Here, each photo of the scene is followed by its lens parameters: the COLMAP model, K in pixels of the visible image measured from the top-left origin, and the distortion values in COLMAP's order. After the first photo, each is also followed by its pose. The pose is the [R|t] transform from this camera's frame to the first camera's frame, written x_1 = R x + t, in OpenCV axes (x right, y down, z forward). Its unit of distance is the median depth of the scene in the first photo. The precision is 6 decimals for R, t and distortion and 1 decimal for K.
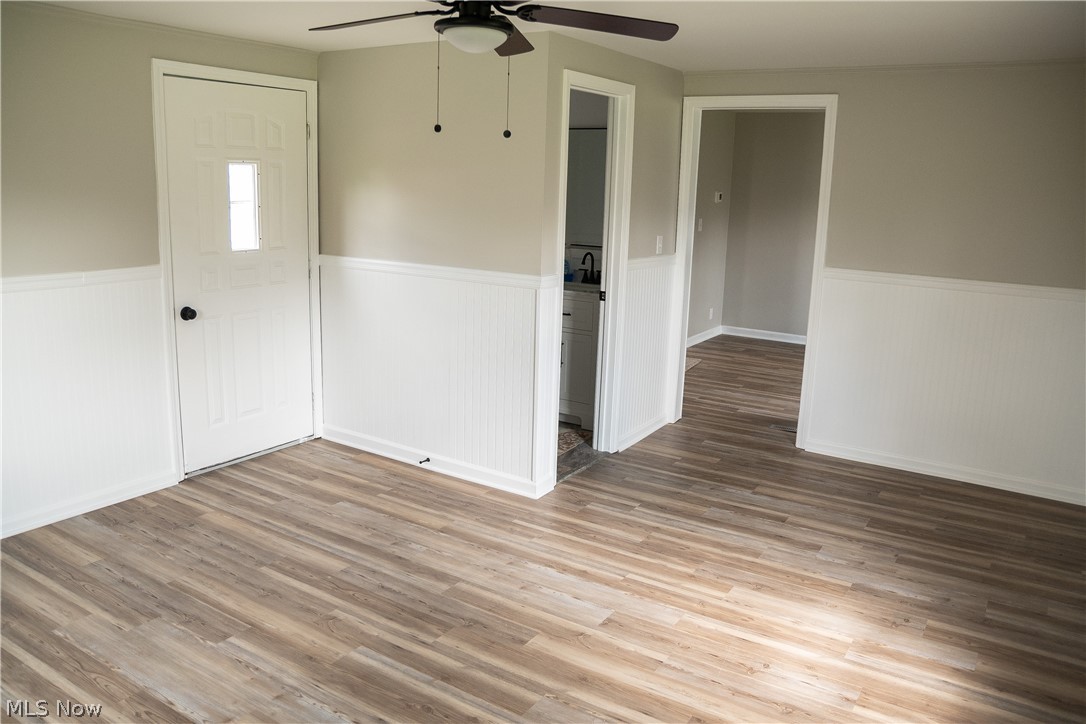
lens RADIAL K [[834.1, 0, 532.5], [0, 834.1, 358.8], [0, 0, 1]] dist [-0.118146, 0.086701]
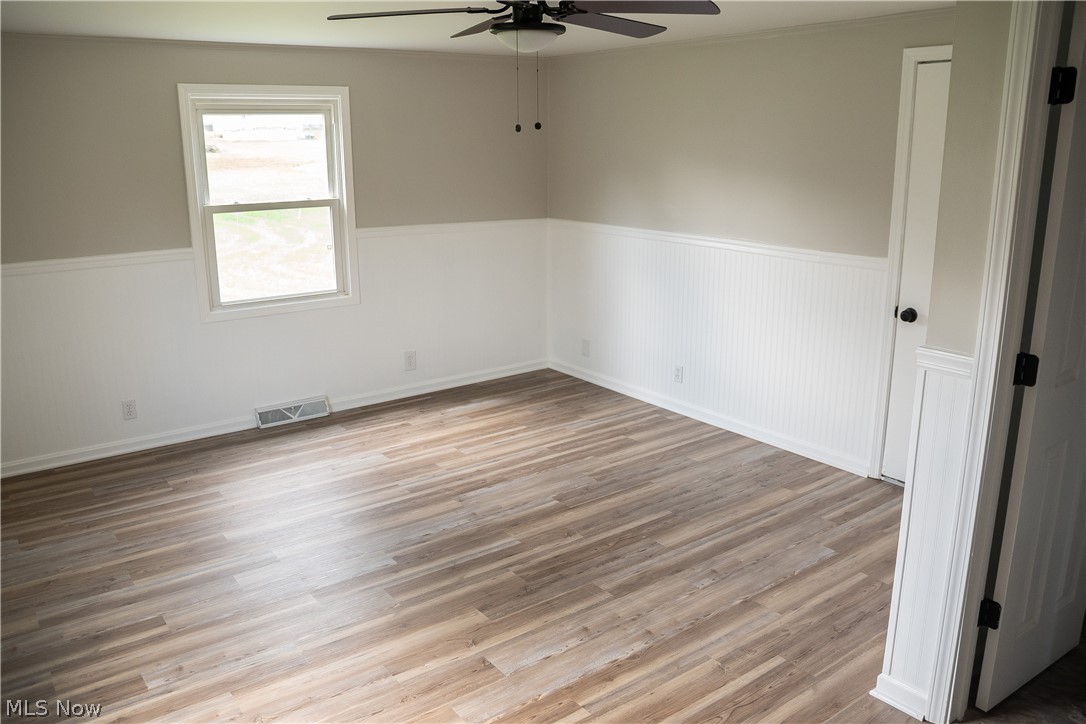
lens RADIAL K [[834.1, 0, 531.9], [0, 834.1, 366.5], [0, 0, 1]] dist [-0.118146, 0.086701]
pose [[-0.343494, 0.218510, -0.913381, 0.730874], [-0.202616, 0.932411, 0.299259, -0.234904], [0.917038, 0.287859, -0.276004, 1.061161]]
